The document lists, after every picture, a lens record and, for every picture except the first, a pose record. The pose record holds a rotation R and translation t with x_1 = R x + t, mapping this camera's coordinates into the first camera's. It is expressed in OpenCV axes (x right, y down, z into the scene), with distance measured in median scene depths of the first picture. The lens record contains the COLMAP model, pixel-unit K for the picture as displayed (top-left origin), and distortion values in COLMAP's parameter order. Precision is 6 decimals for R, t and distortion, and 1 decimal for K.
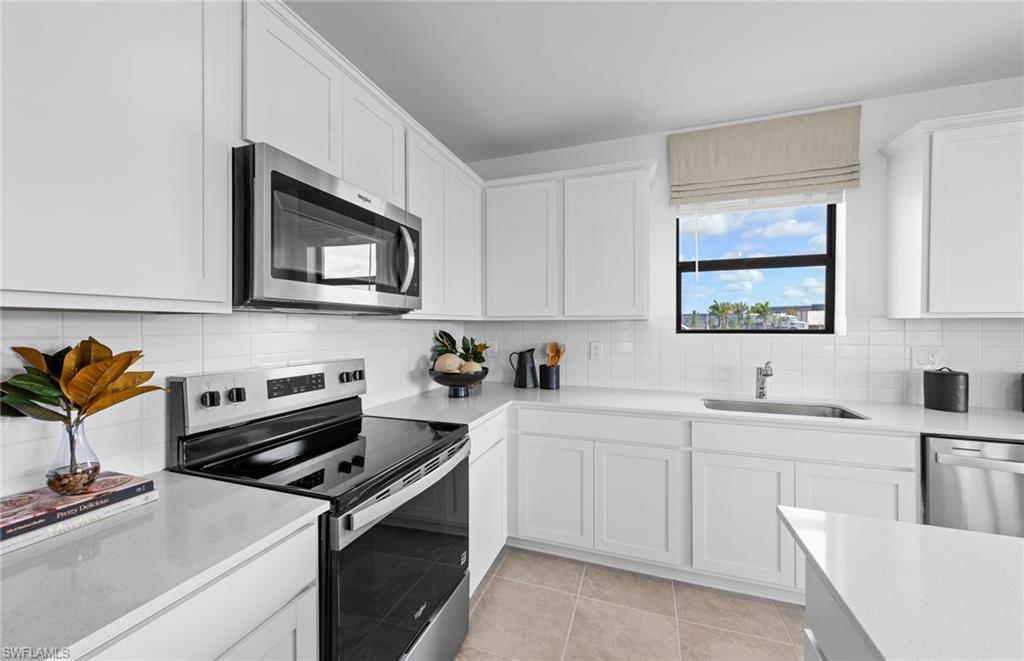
lens RADIAL K [[382.6, 0, 509.4], [0, 382.6, 326.4], [0, 0, 1]] dist [0.008654, -0.001301]
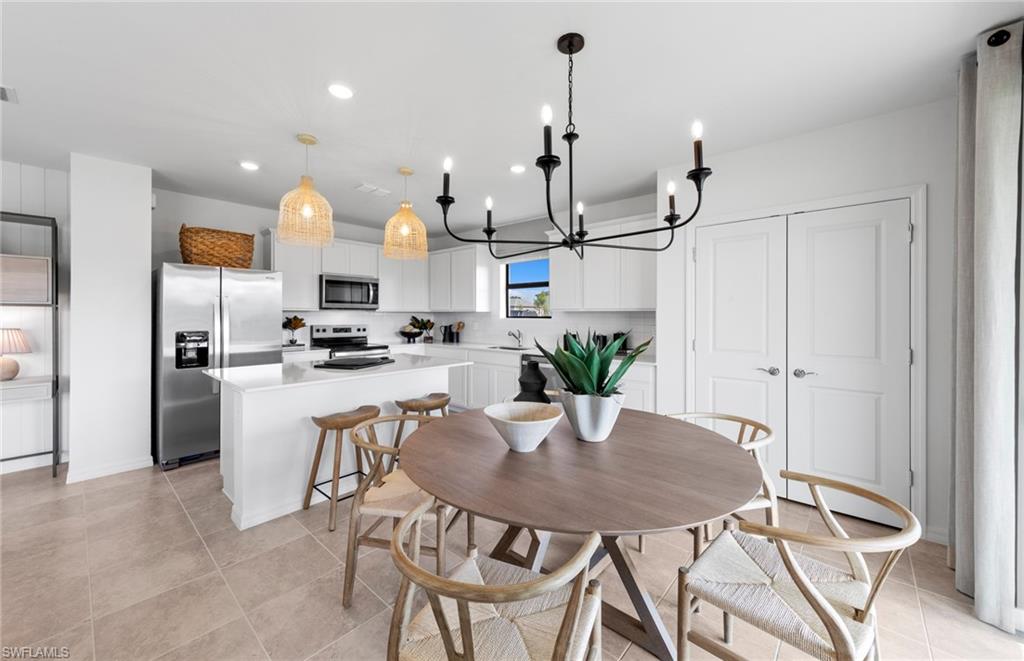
lens RADIAL K [[382.6, 0, 509.0], [0, 382.6, 315.8], [0, 0, 1]] dist [0.008654, -0.001301]
pose [[0.927080, 0.004400, -0.374838, 1.535883], [-0.005625, 0.999982, -0.002174, 0.013250], [0.374821, 0.004124, 0.927088, -1.187541]]
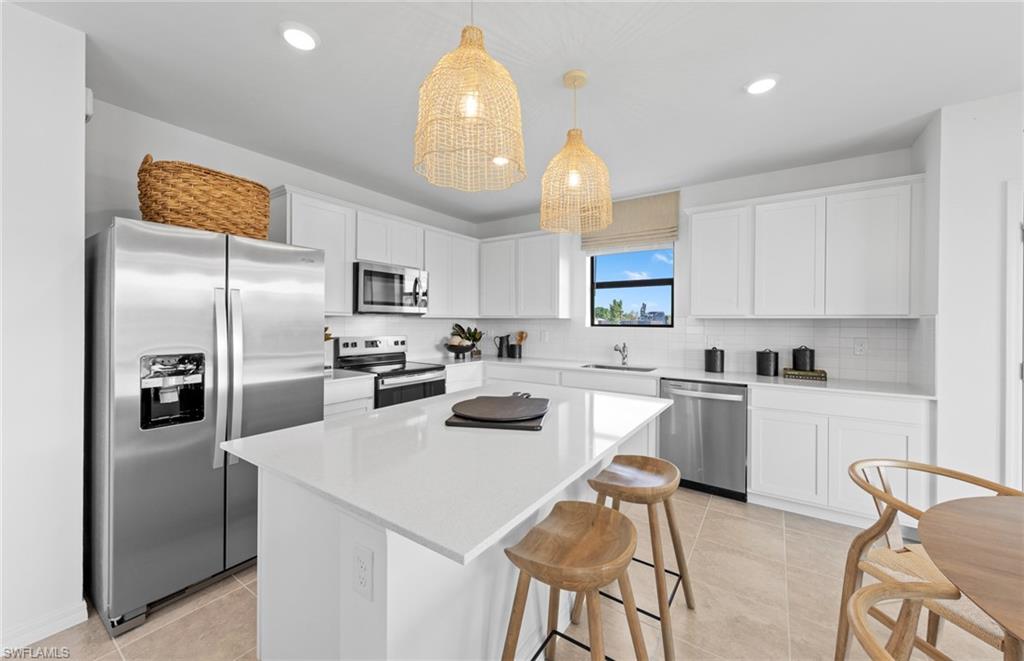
lens RADIAL K [[382.6, 0, 508.7], [0, 382.6, 322.2], [0, 0, 1]] dist [0.008654, -0.001301]
pose [[0.965337, 0.006901, -0.260914, 0.642977], [-0.007962, 0.999964, -0.003010, 0.008816], [0.260883, 0.004983, 0.965357, -0.817856]]
